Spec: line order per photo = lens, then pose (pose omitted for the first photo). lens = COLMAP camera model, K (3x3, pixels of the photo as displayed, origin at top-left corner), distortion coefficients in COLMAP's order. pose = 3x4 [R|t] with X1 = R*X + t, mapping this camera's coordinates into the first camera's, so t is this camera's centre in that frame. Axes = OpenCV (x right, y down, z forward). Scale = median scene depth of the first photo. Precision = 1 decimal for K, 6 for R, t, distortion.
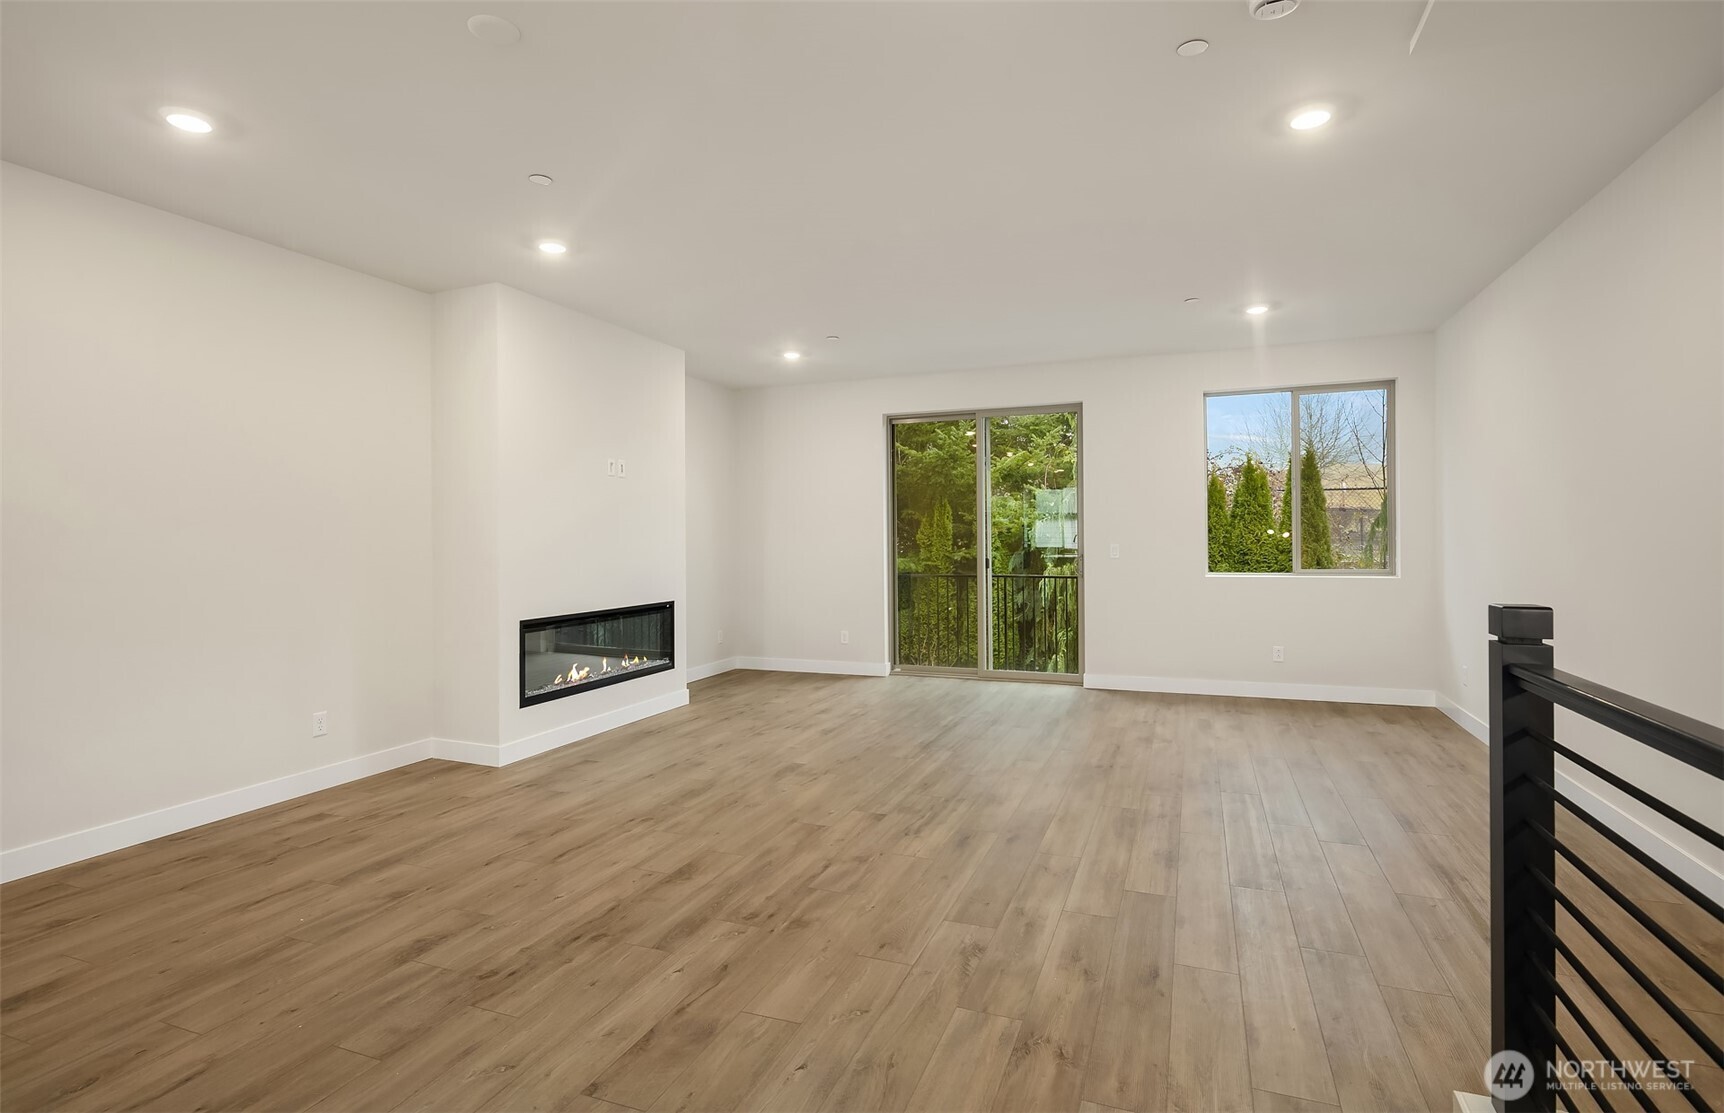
lens RADIAL K [[847.3, 0, 877.4], [0, 847.3, 532.6], [0, 0, 1]] dist [0.002689, -0.005336]
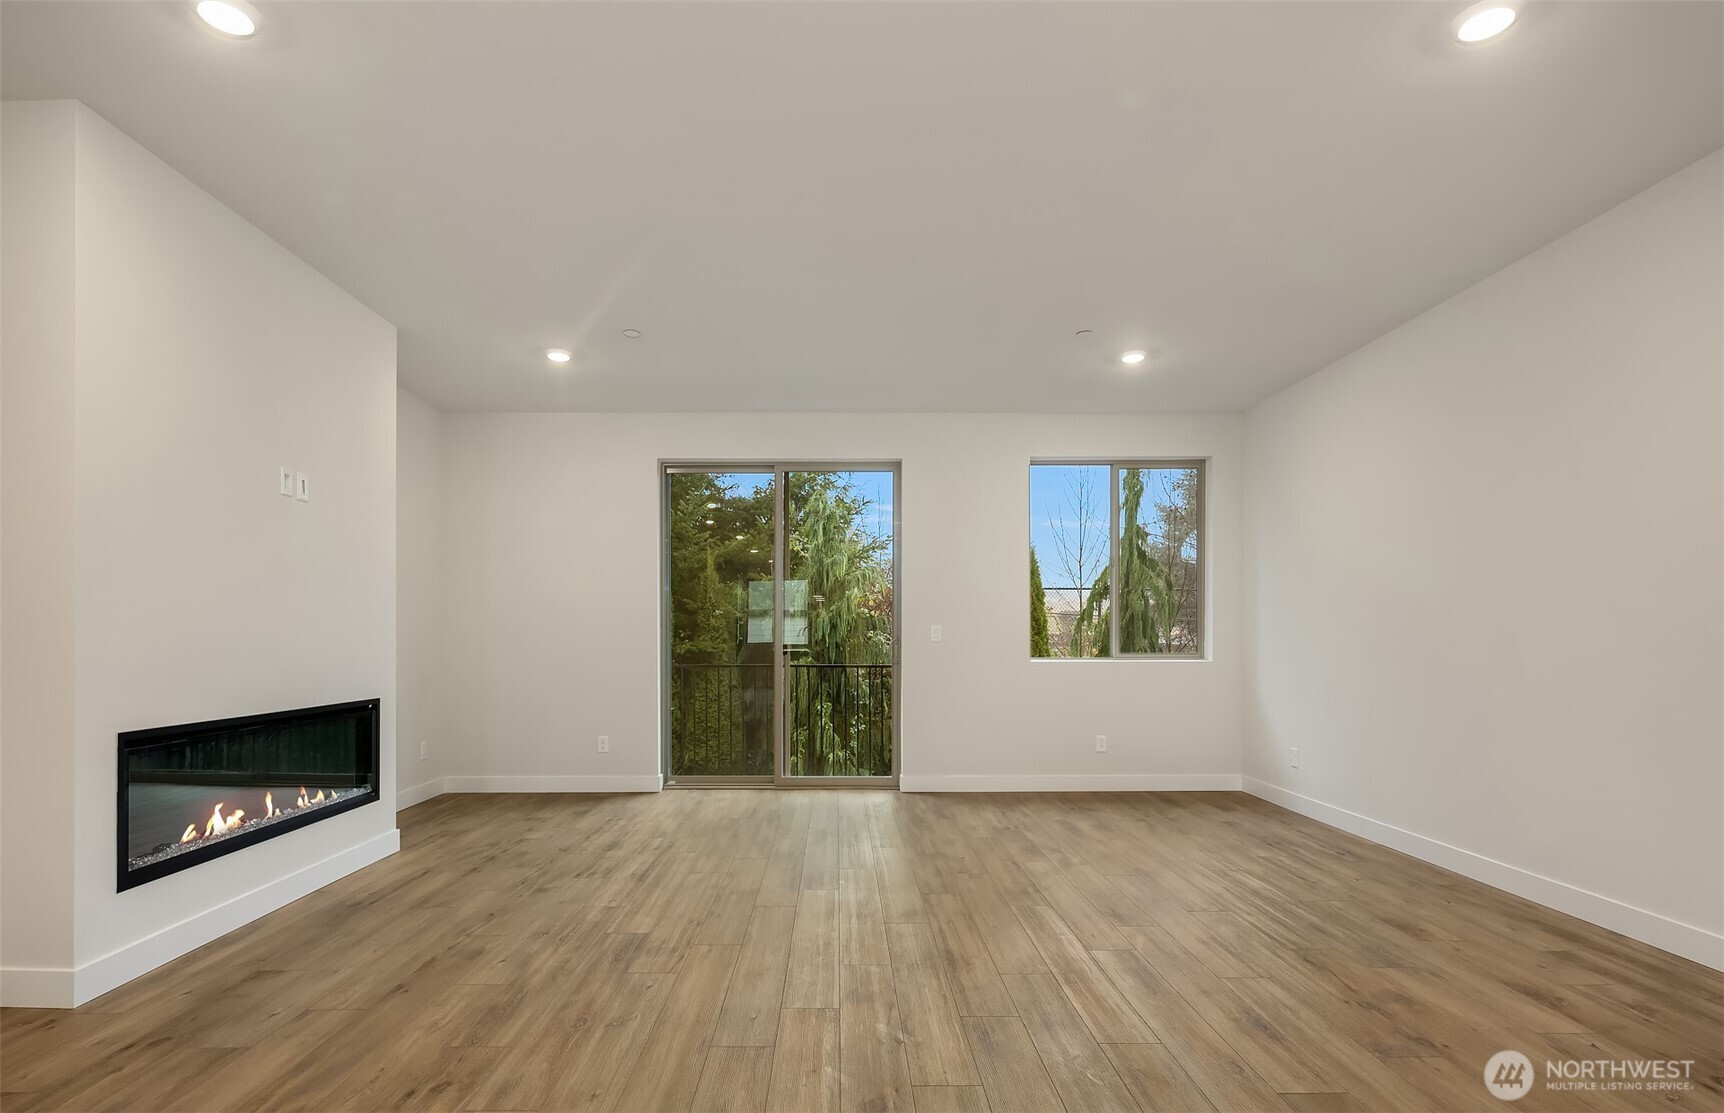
lens RADIAL K [[847.3, 0, 843.8], [0, 847.3, 642.3], [0, 0, 1]] dist [0.002689, -0.005336]
pose [[0.932430, 0.004251, 0.361325, -0.141722], [-0.007048, 0.999955, 0.006424, 0.029549], [-0.361281, -0.008537, 0.932418, 0.249461]]
